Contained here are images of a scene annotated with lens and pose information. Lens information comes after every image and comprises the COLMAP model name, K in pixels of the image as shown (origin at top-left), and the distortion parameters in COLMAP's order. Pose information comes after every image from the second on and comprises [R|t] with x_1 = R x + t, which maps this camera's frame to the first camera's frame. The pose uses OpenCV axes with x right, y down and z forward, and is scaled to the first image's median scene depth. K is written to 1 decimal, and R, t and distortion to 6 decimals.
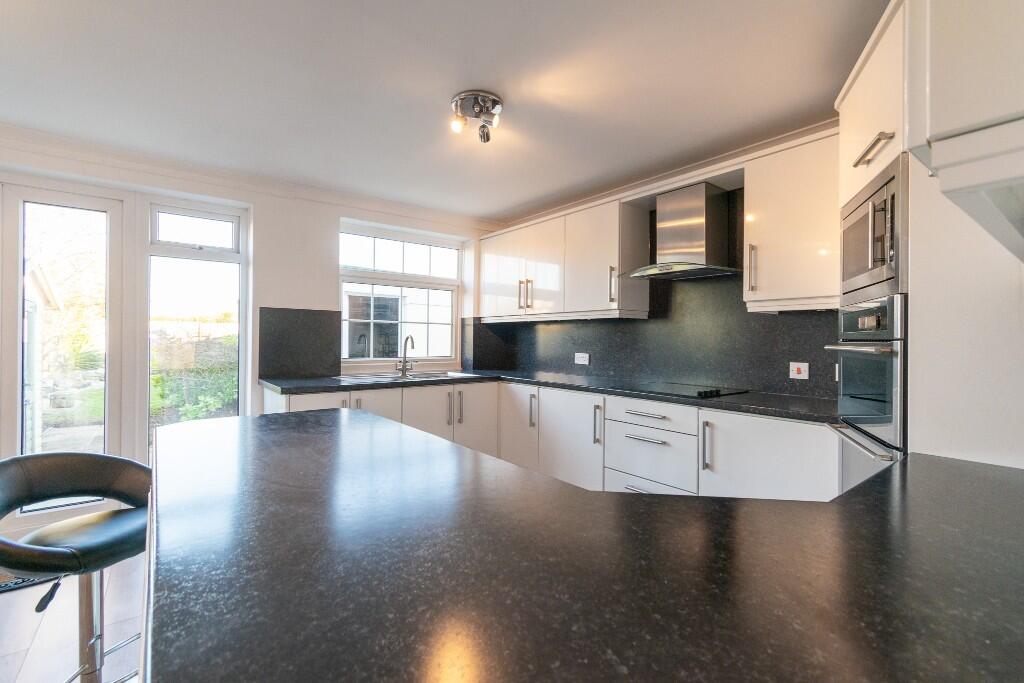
lens RADIAL K [[449.3, 0, 512.1], [0, 449.3, 340.3], [0, 0, 1]] dist [0.000184, 0.001085]
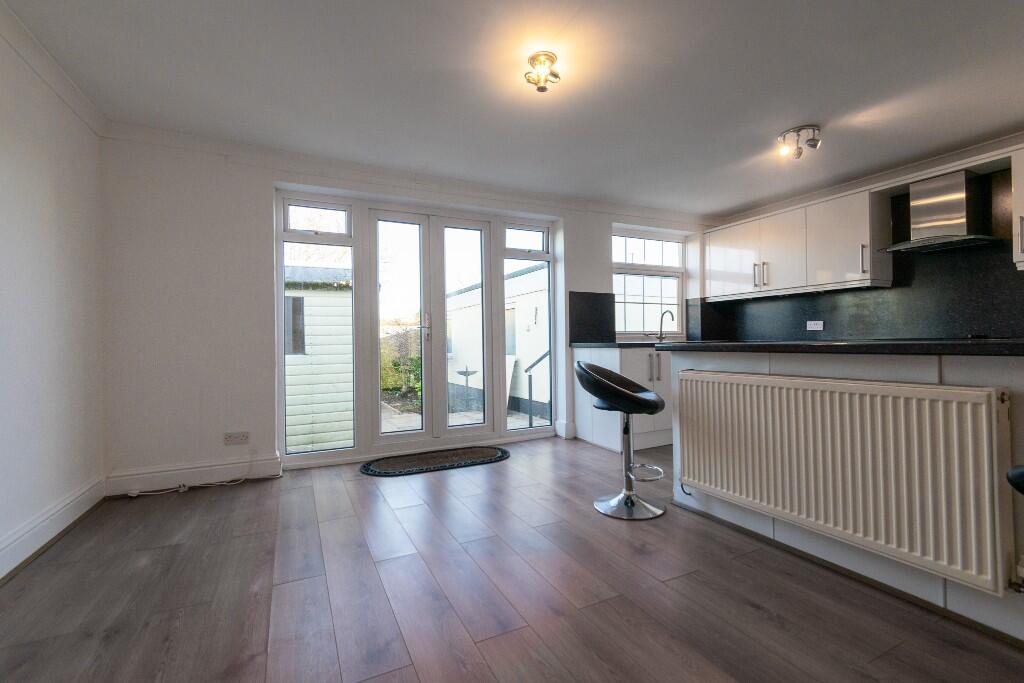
lens RADIAL K [[449.3, 0, 508.7], [0, 449.3, 338.0], [0, 0, 1]] dist [0.000184, 0.001085]
pose [[0.975180, -0.021912, -0.220327, -0.396070], [0.019606, 0.999728, -0.012647, 0.076118], [0.220545, 0.008013, 0.975344, -0.357204]]
